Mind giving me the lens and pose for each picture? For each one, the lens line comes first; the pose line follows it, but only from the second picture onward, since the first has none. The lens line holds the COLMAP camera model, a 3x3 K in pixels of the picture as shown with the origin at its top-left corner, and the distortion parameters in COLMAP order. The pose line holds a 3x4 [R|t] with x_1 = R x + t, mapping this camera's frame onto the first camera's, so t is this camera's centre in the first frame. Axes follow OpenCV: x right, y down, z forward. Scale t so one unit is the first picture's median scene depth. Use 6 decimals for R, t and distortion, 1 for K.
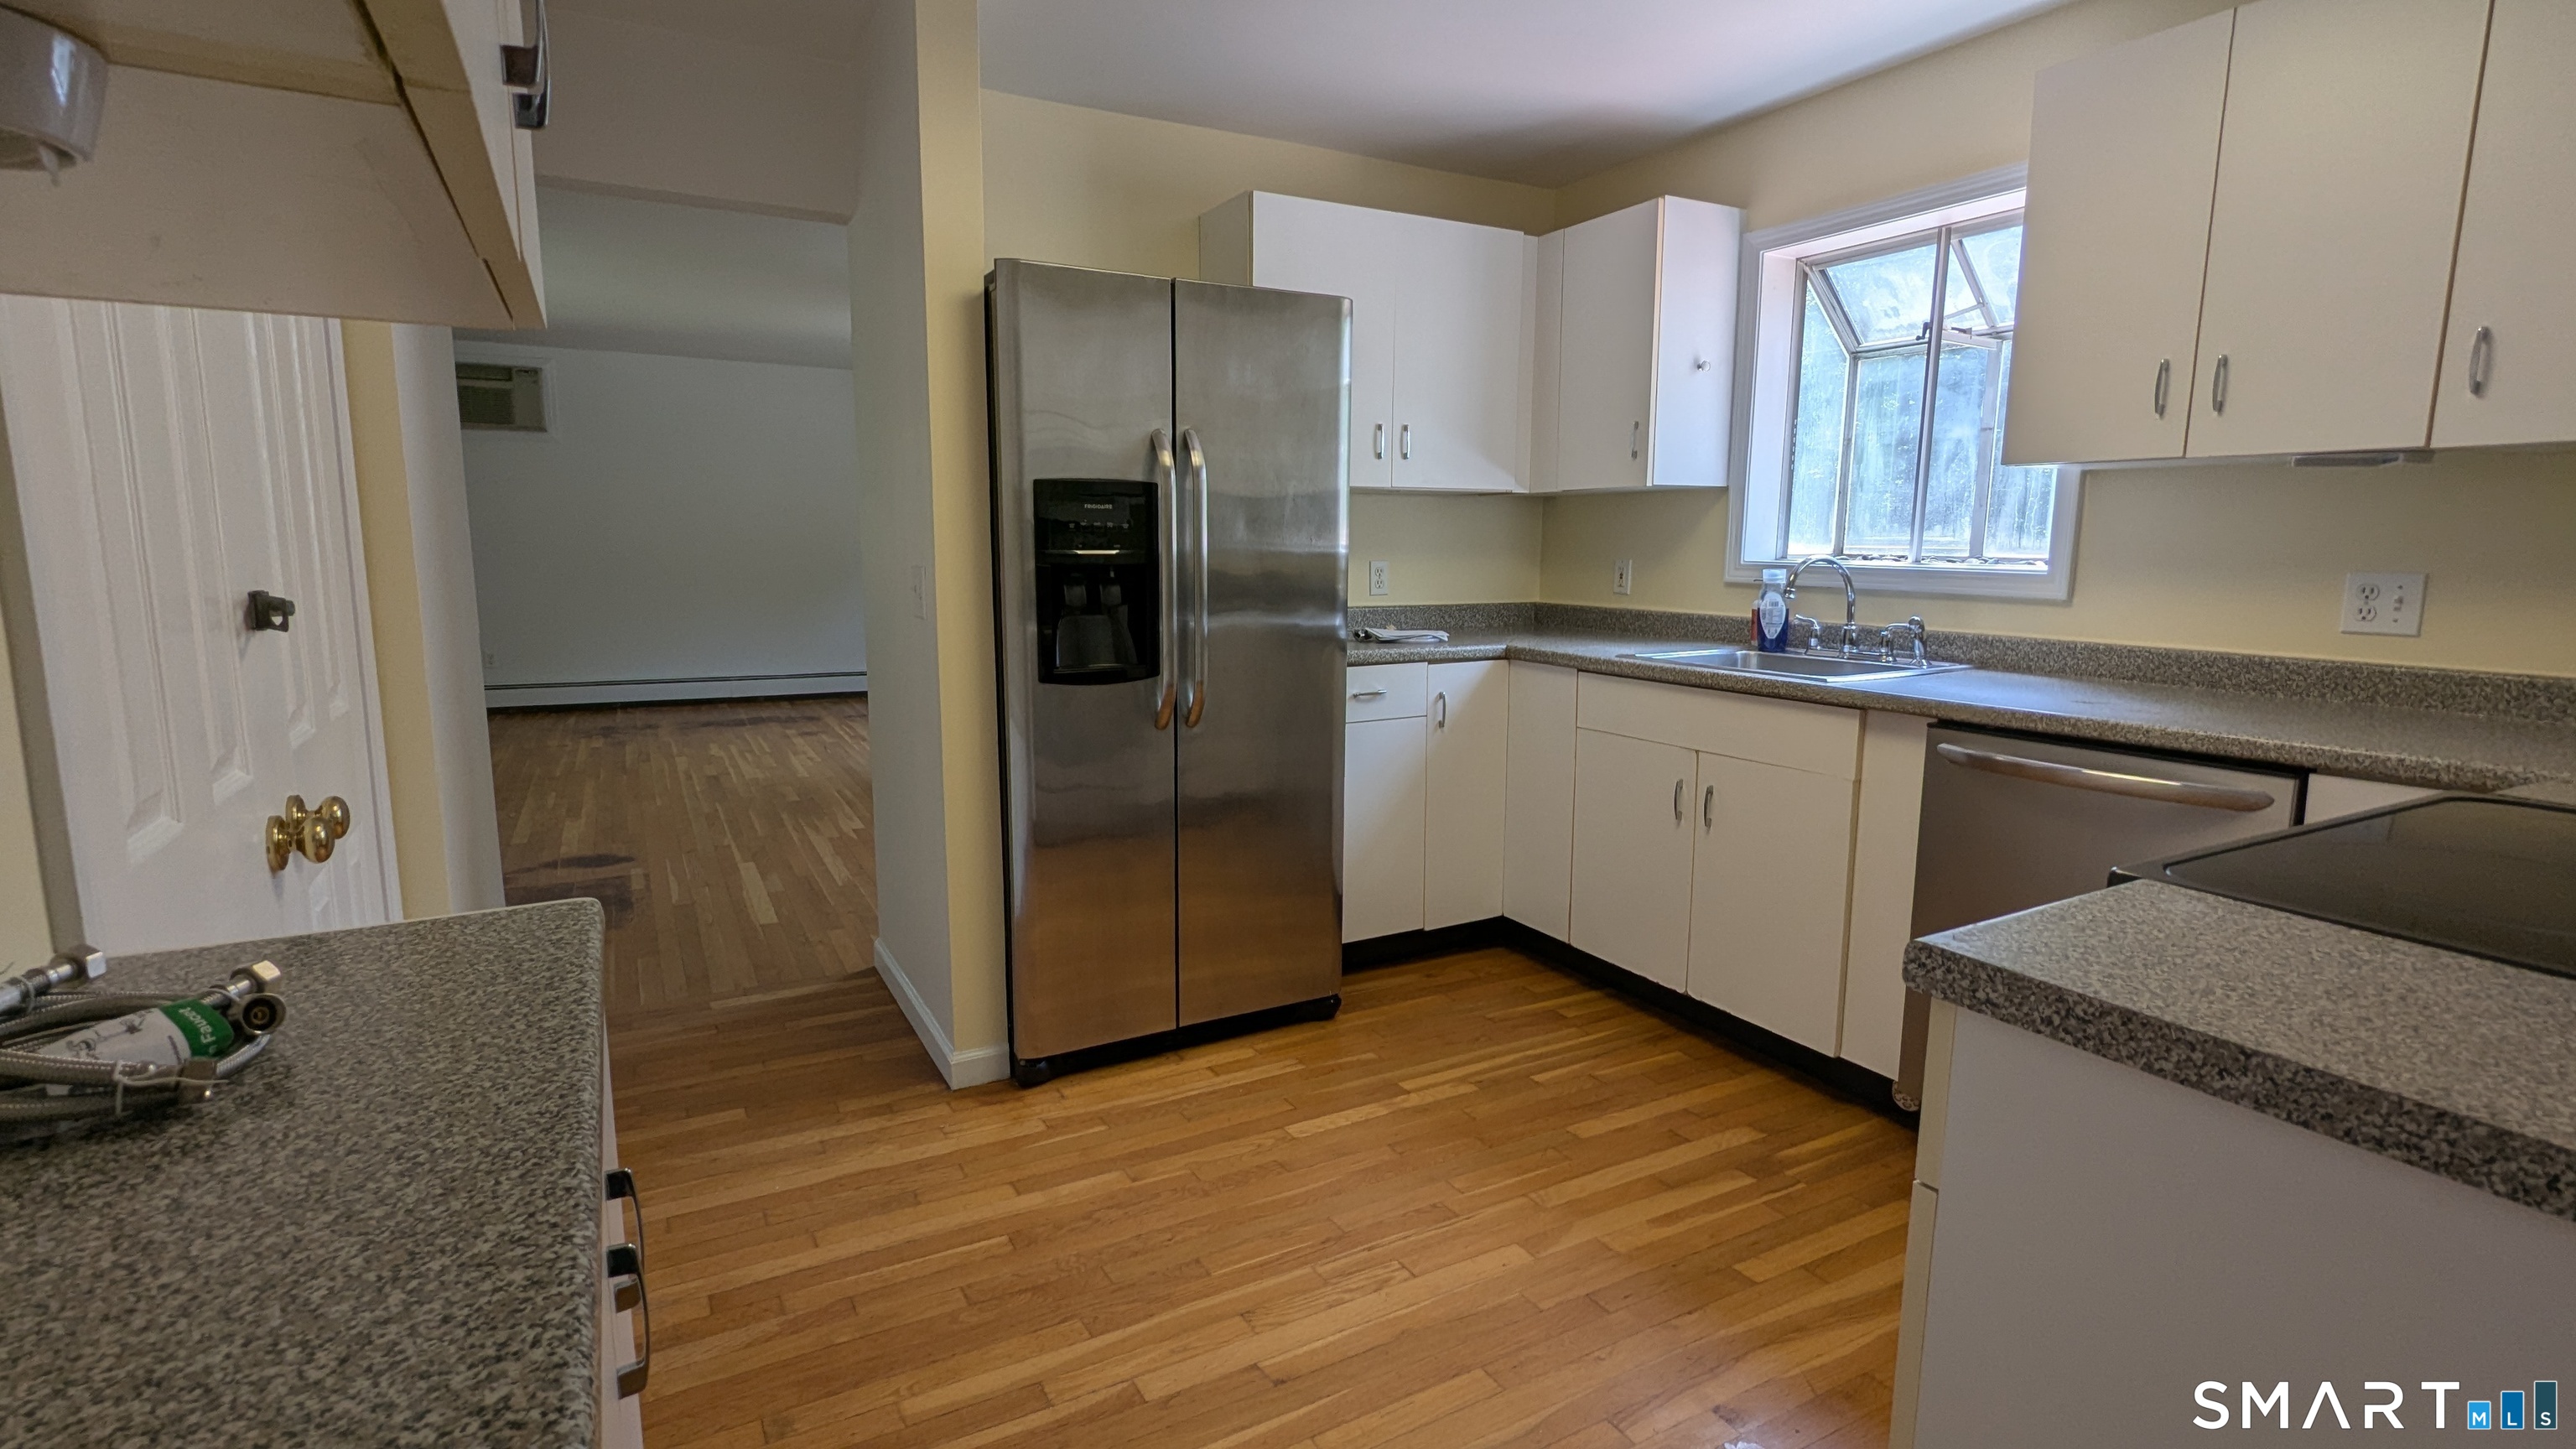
lens RADIAL K [[1215.1, 0, 1291.6], [0, 1215.1, 726.6], [0, 0, 1]] dist [0.003318, -0.000866]
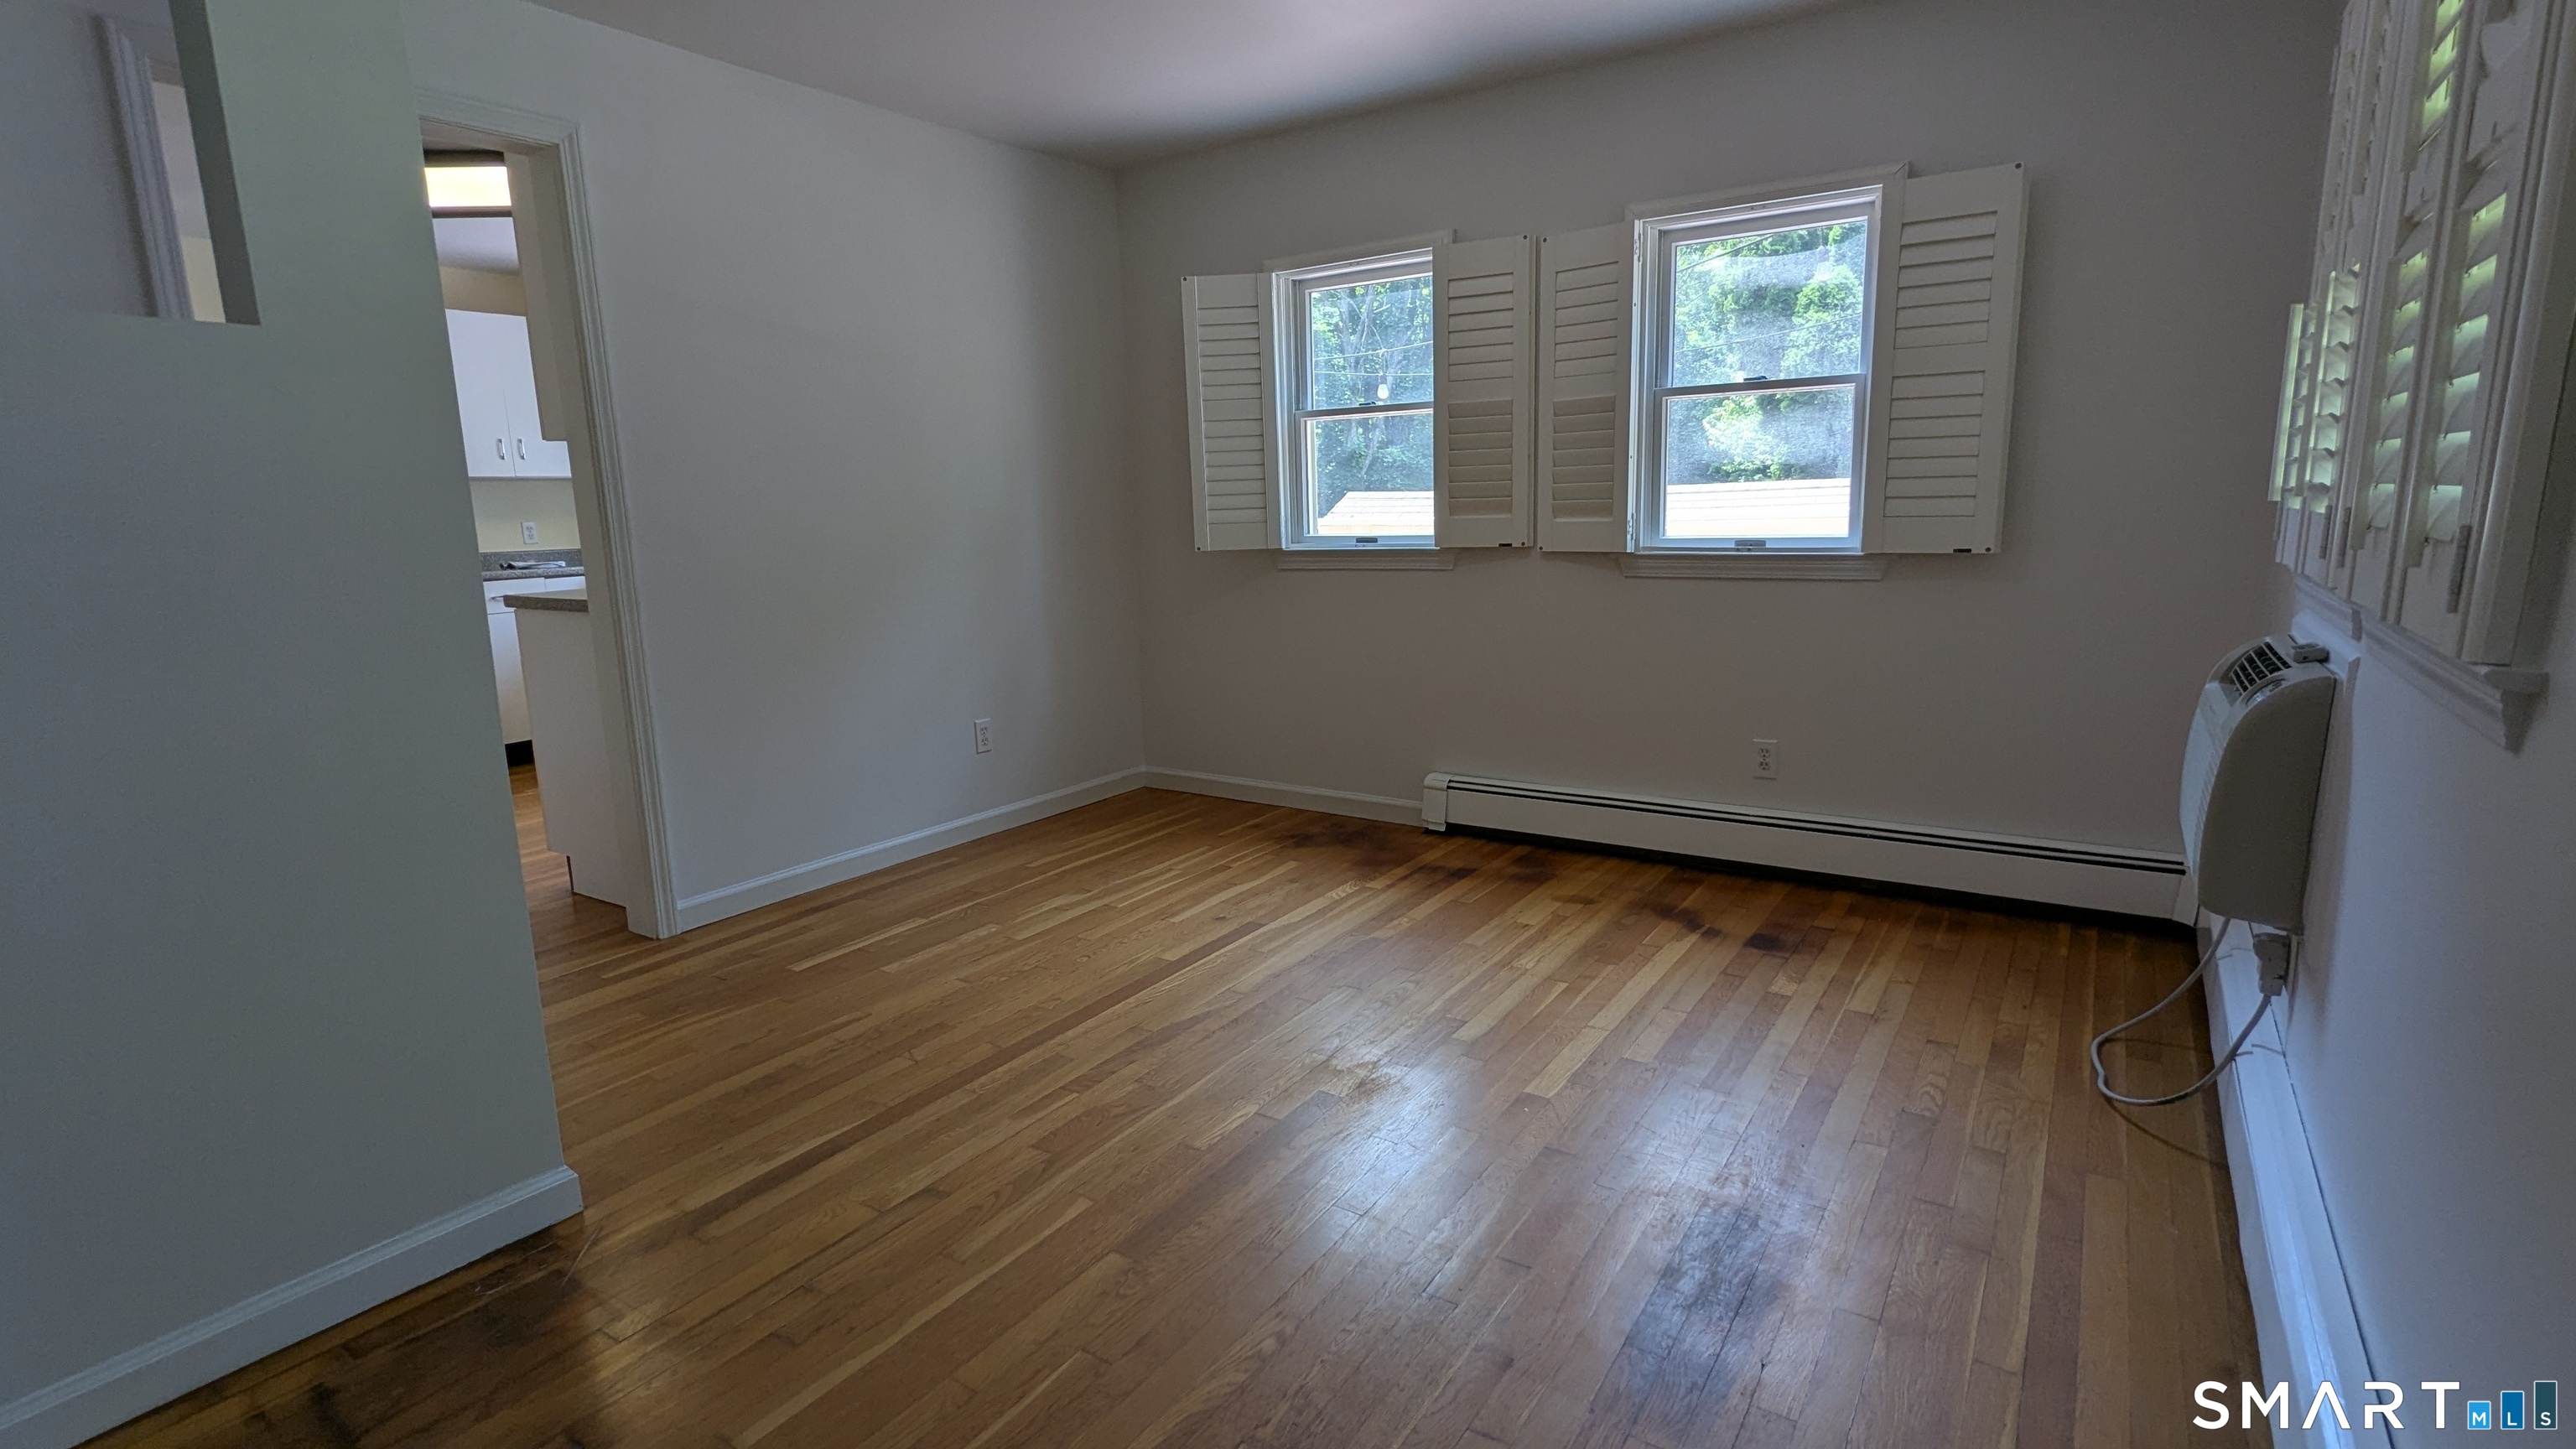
lens RADIAL K [[1215.1, 0, 1296.9], [0, 1215.1, 719.8], [0, 0, 1]] dist [0.003318, -0.000866]
pose [[0.888186, -0.112684, 0.445453, 0.353710], [0.104159, 0.993602, 0.043664, 0.242763], [-0.447523, 0.007616, 0.894240, -1.357229]]
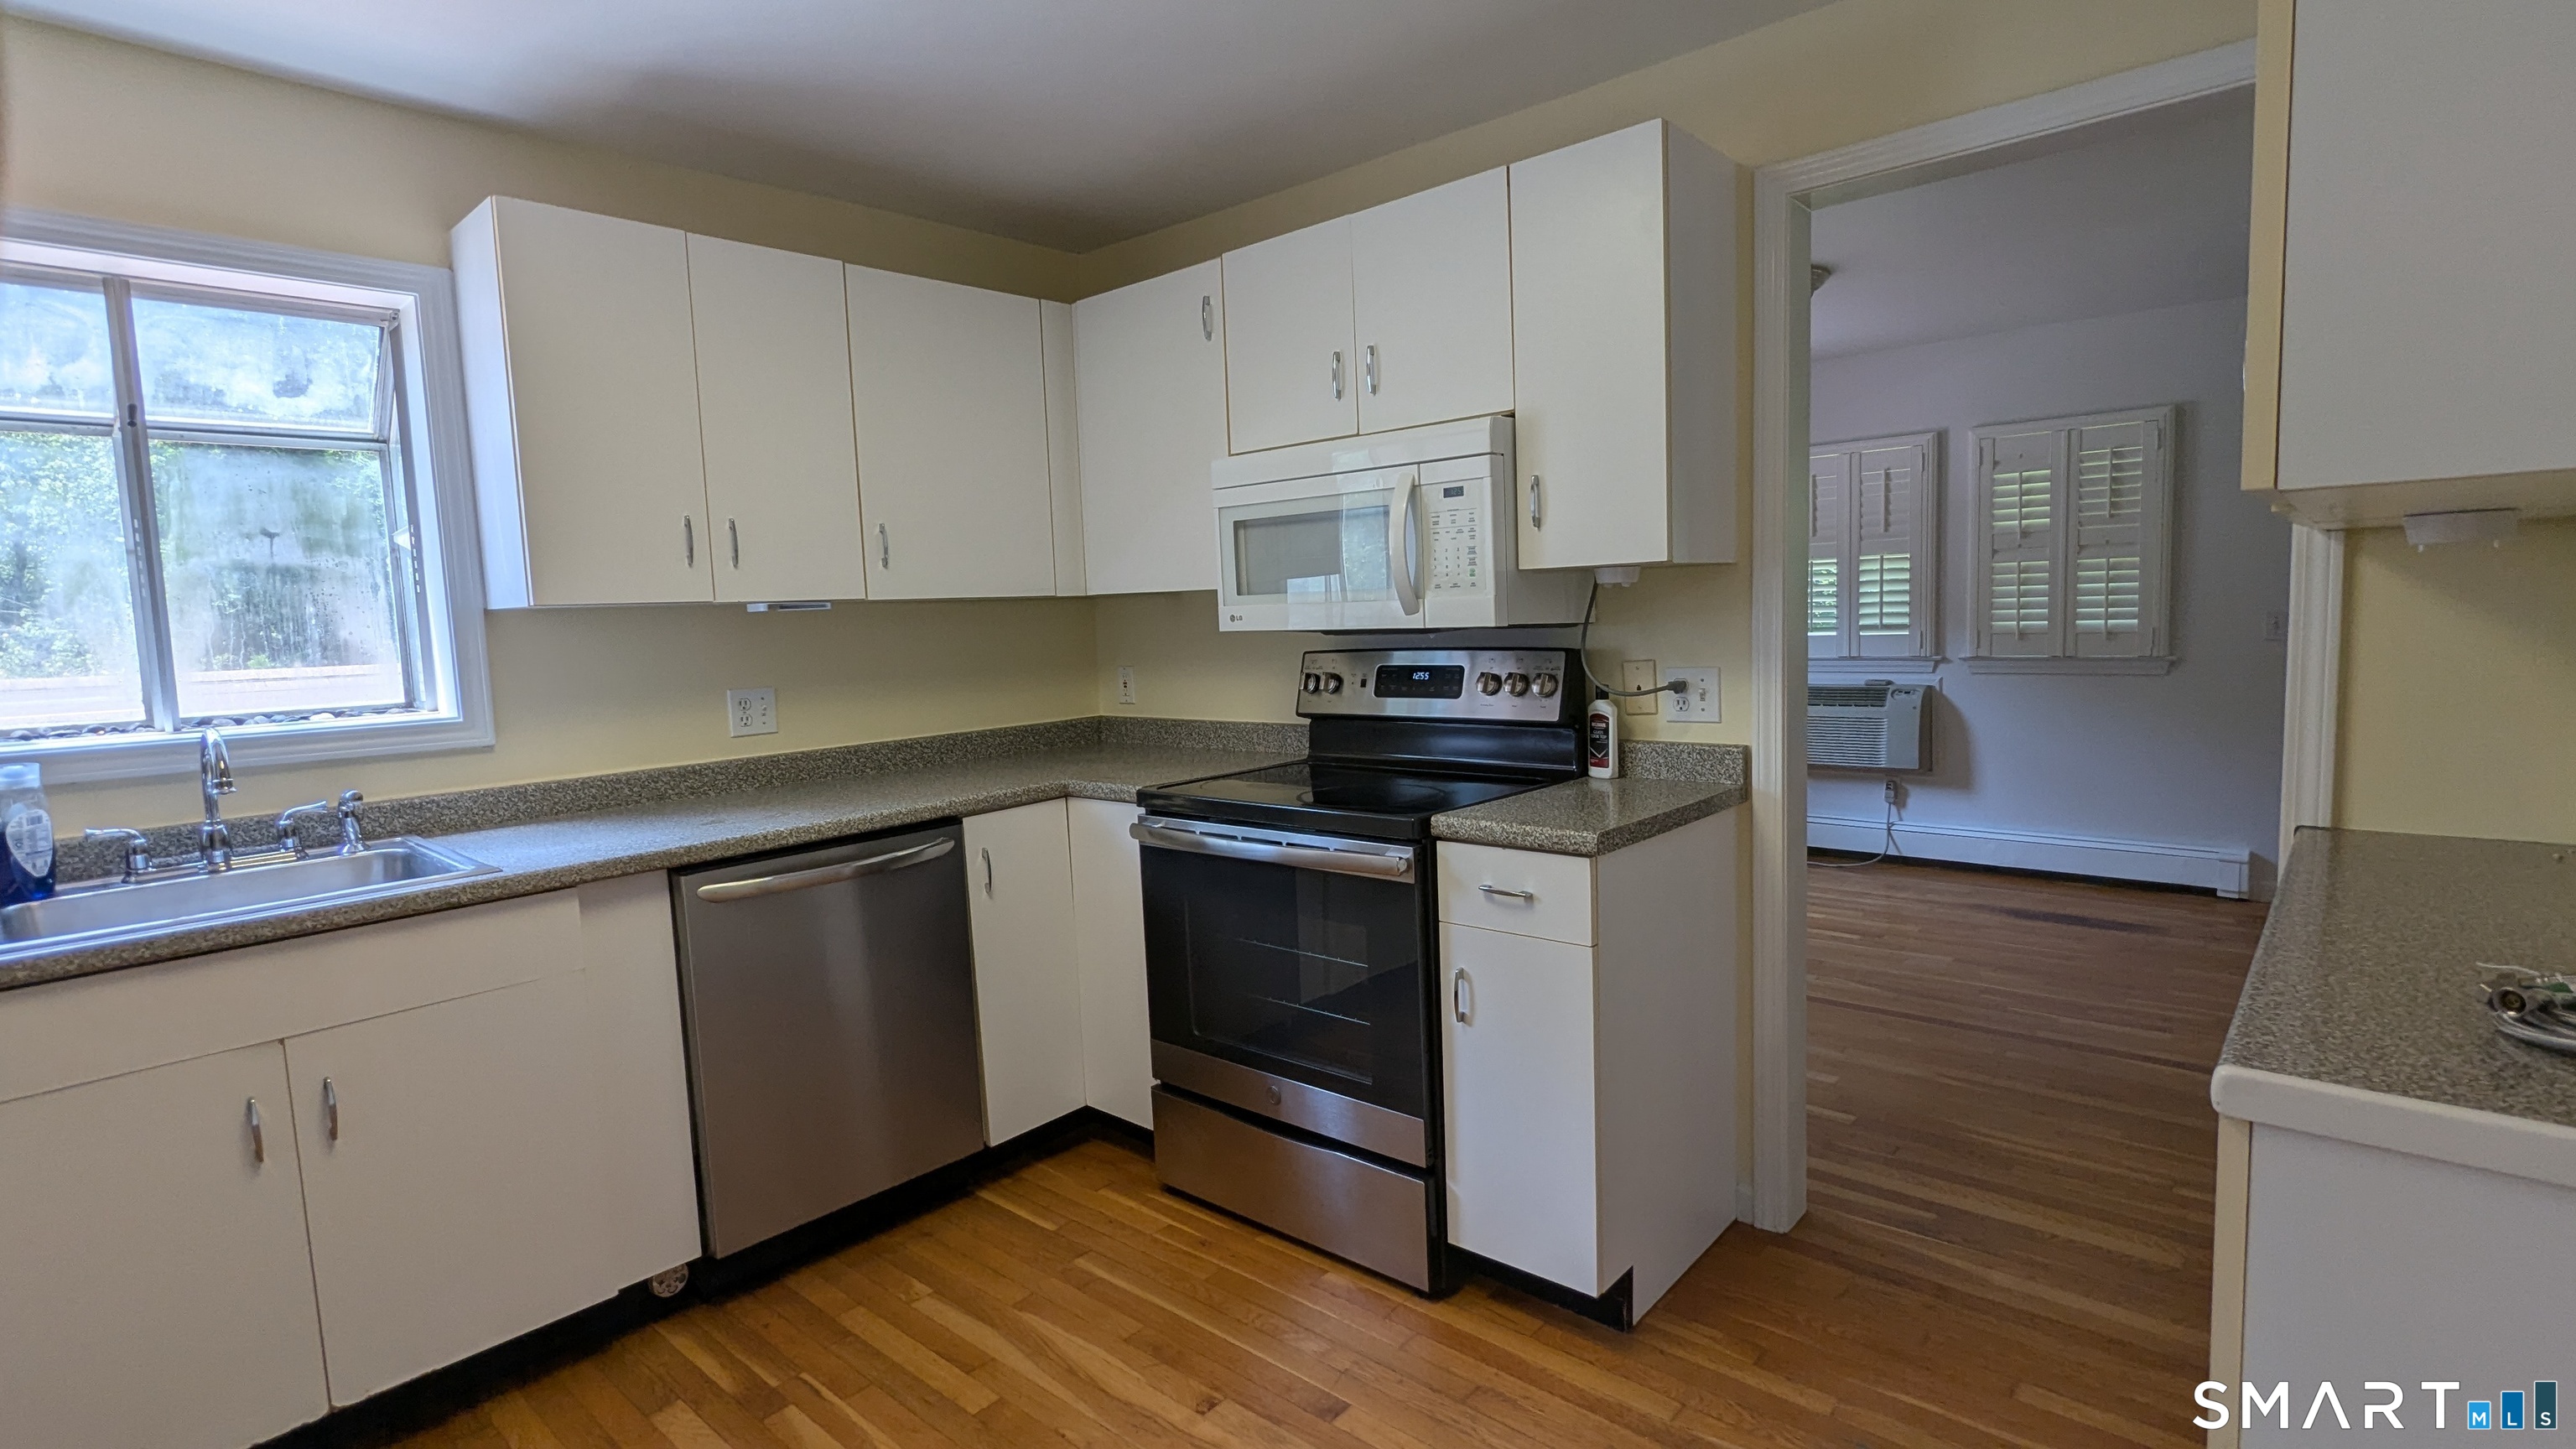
lens RADIAL K [[1215.1, 0, 1286.9], [0, 1215.1, 720.9], [0, 0, 1]] dist [0.003318, -0.000866]
pose [[-0.328085, -0.082038, 0.941079, -0.485356], [0.182630, 0.971918, 0.148396, -0.161036], [-0.926826, 0.220556, -0.303889, 0.766299]]
